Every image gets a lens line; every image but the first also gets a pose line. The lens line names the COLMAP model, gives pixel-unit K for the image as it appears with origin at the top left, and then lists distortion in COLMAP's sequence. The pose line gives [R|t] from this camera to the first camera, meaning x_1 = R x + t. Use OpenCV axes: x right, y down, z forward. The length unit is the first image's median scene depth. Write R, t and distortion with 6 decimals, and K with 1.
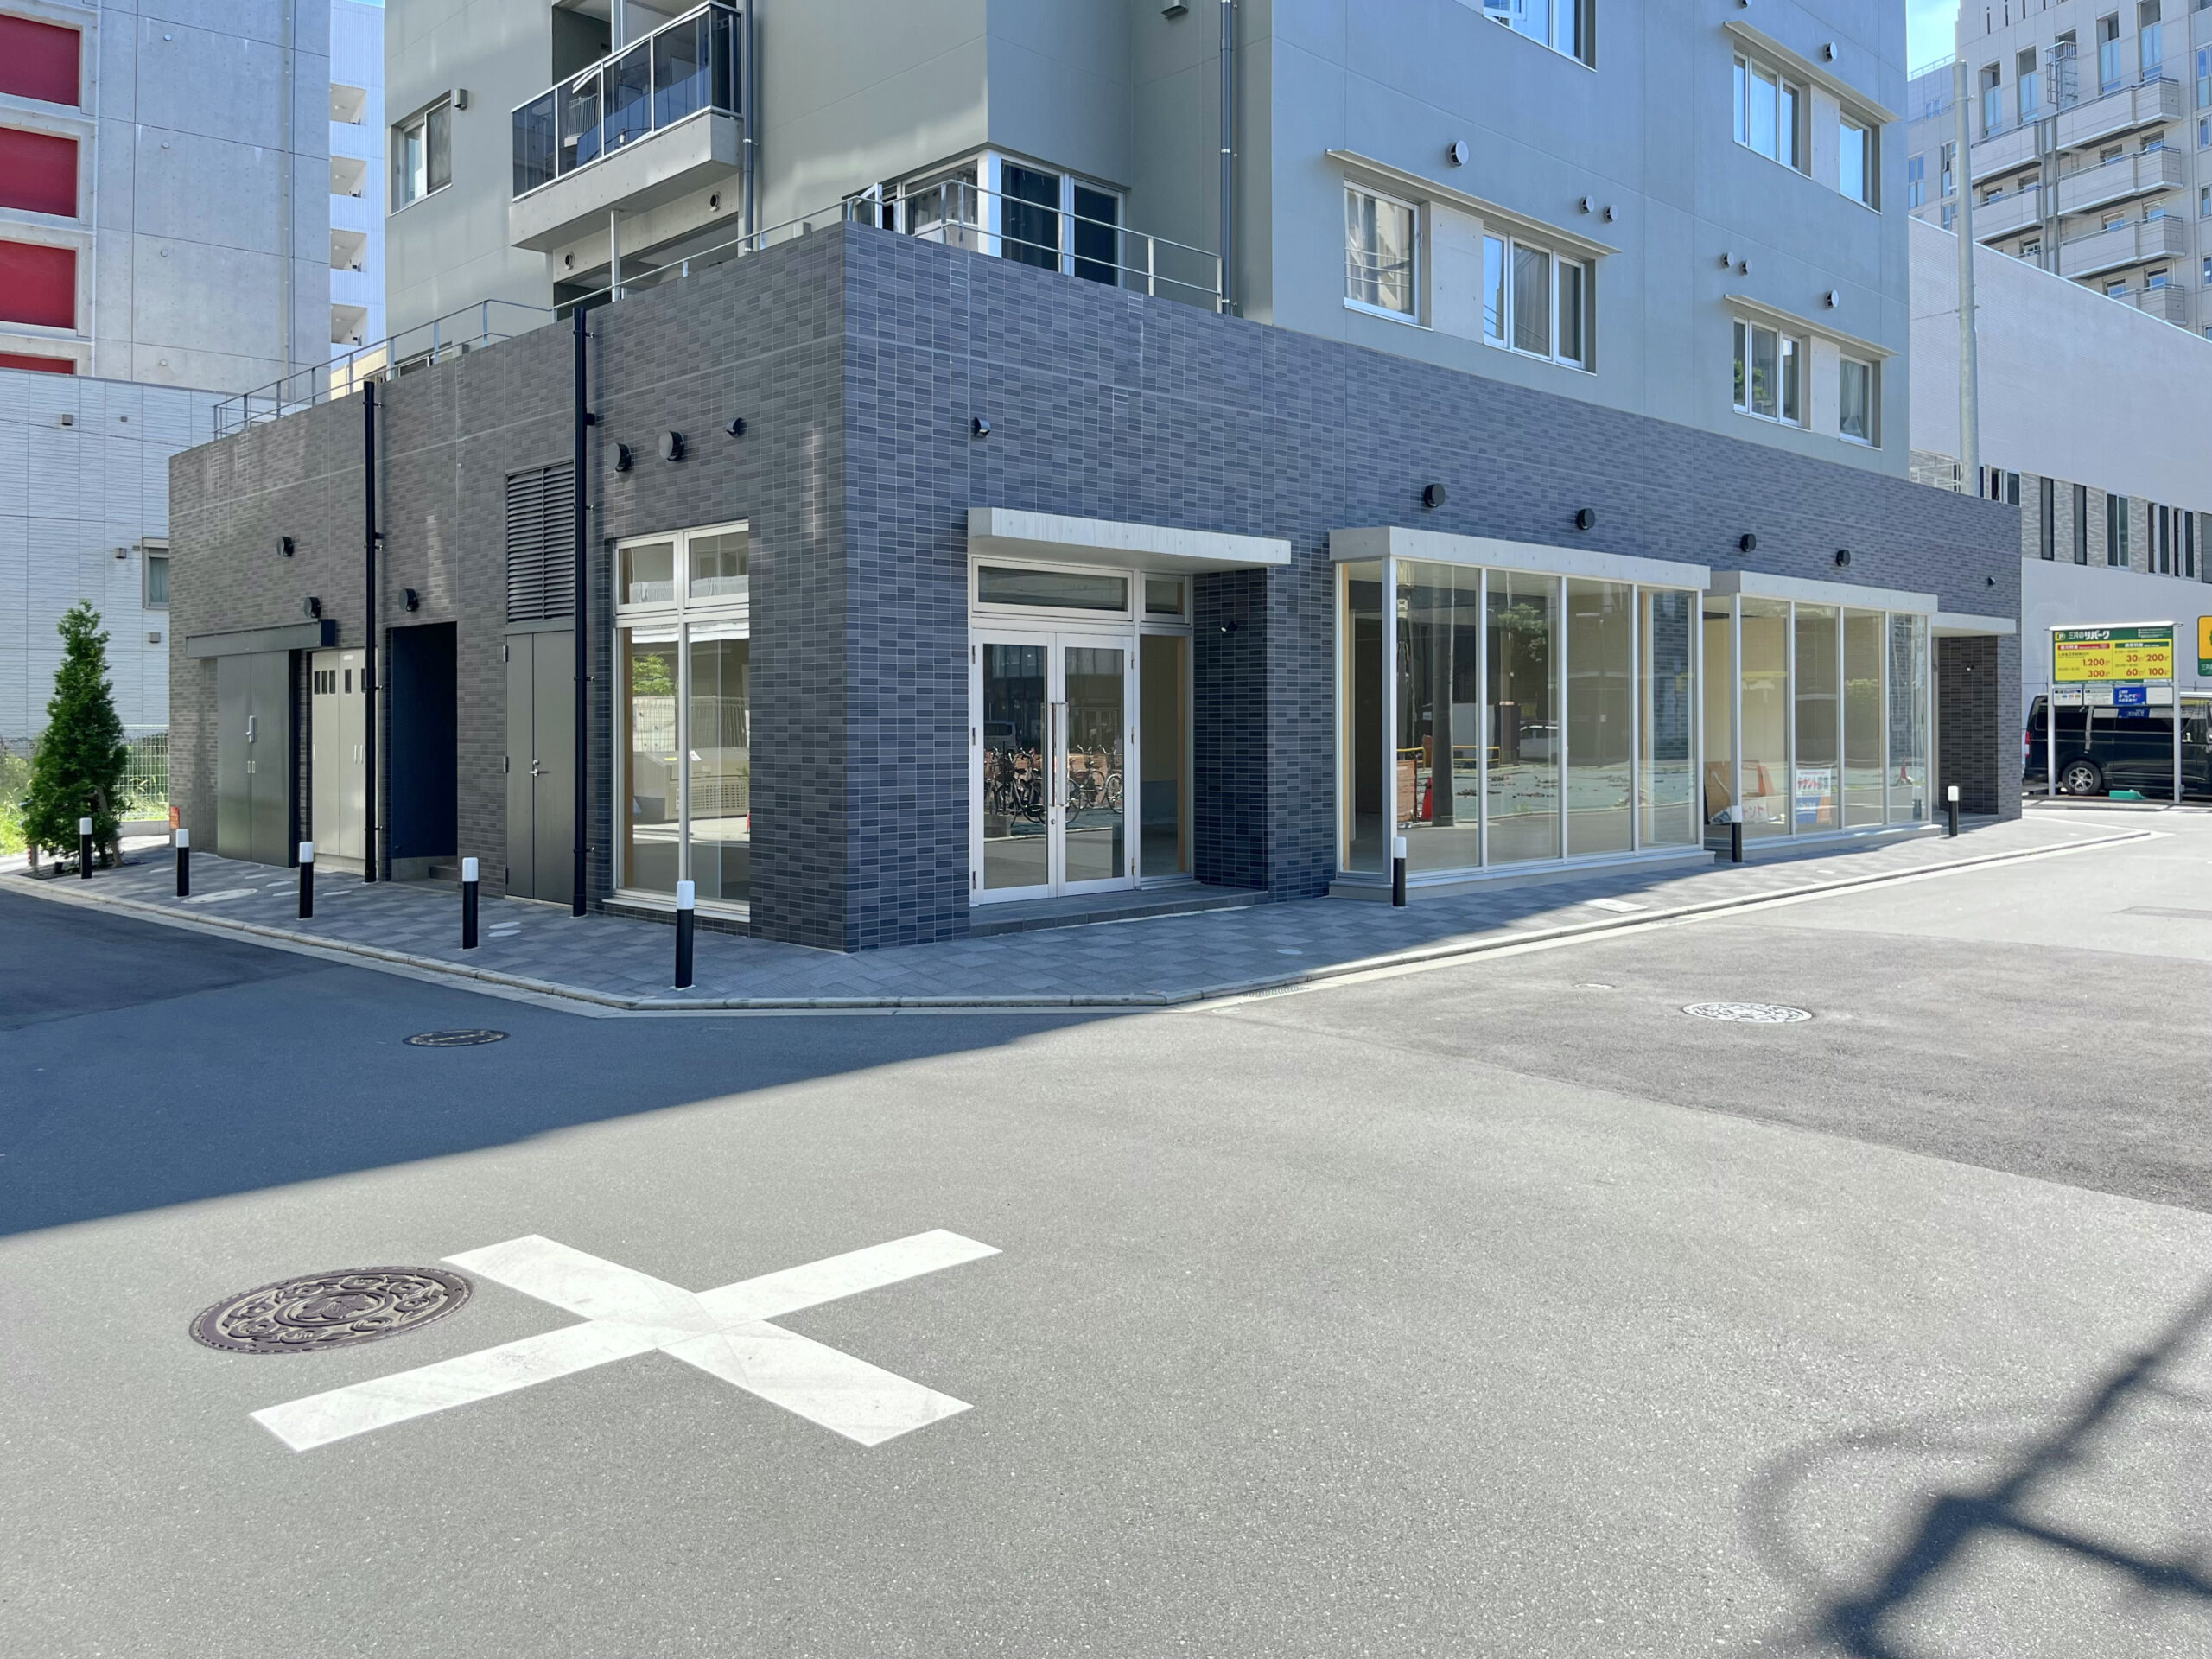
lens RADIAL K [[1772.8, 0, 1061.6], [0, 1772.8, 812.2], [0, 0, 1]] dist [0.063059, -0.090606]
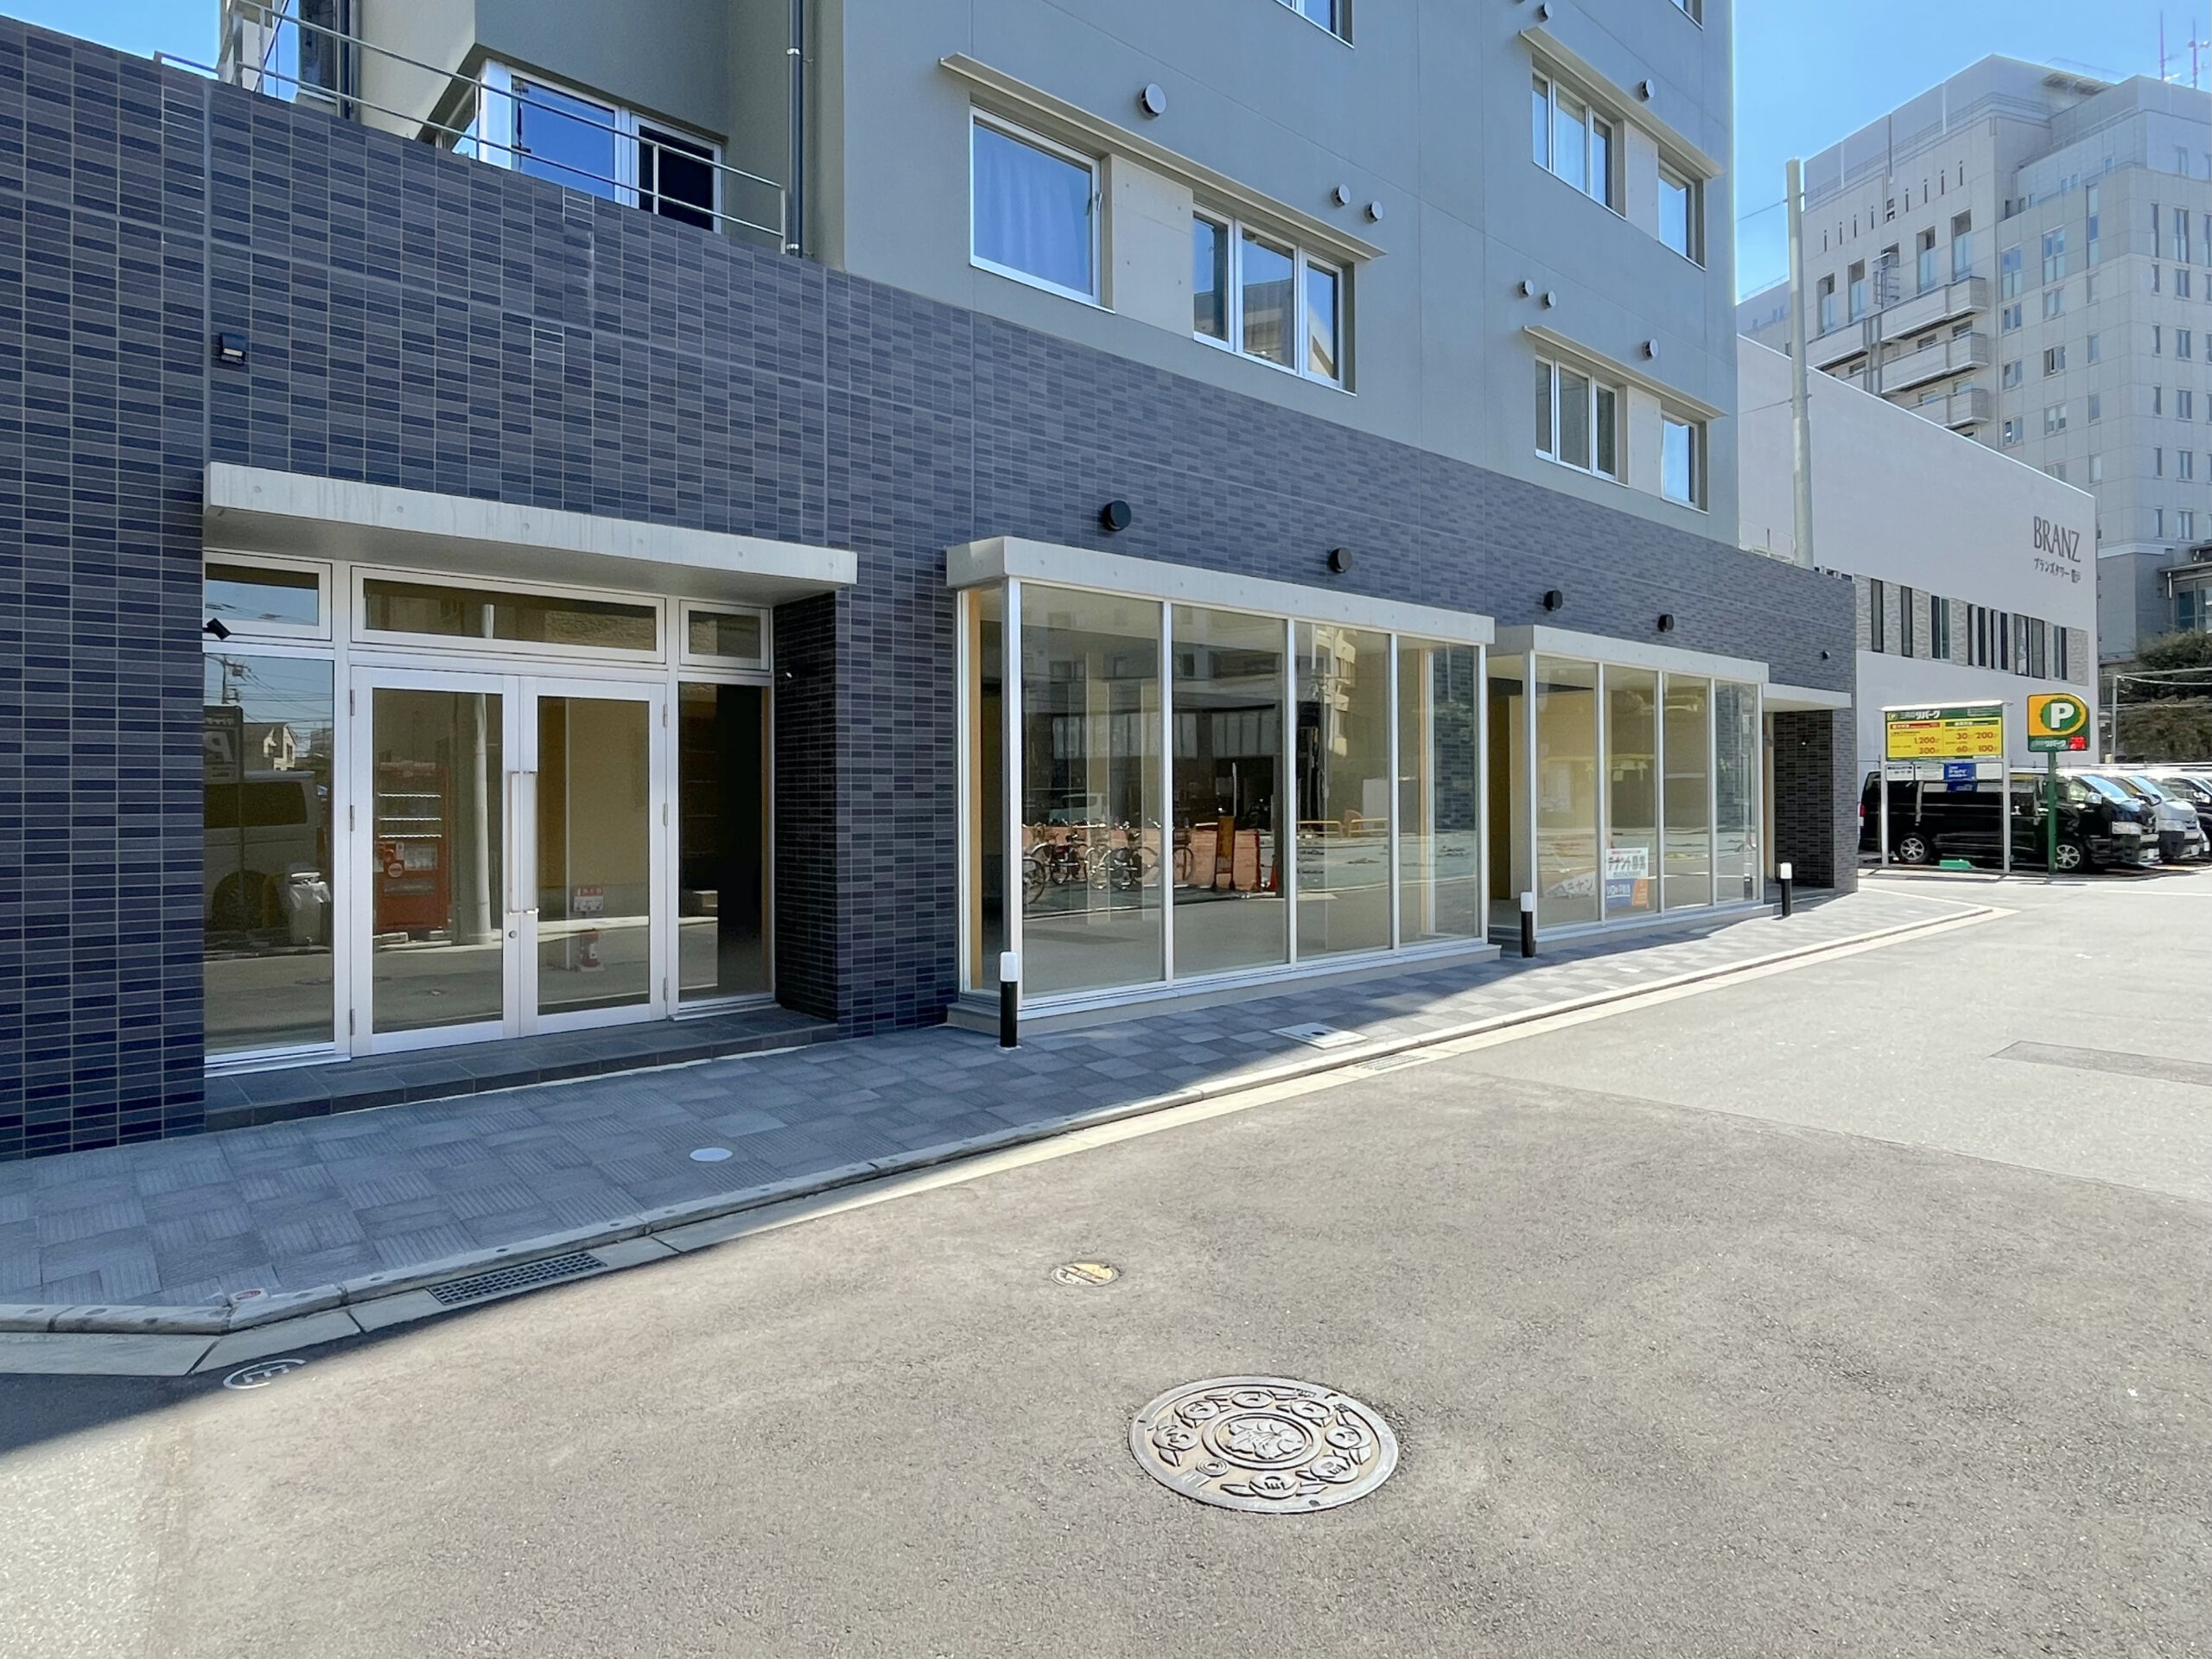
lens RADIAL K [[1255.9, 0, 1090.5], [0, 1255.9, 847.0], [0, 0, 1]] dist [-0.011757, 0.007958]
pose [[0.998479, 0.001775, -0.055110, 0.213167], [-0.002259, 0.999959, -0.008715, -0.021498], [0.055092, 0.008826, 0.998442, 0.404530]]
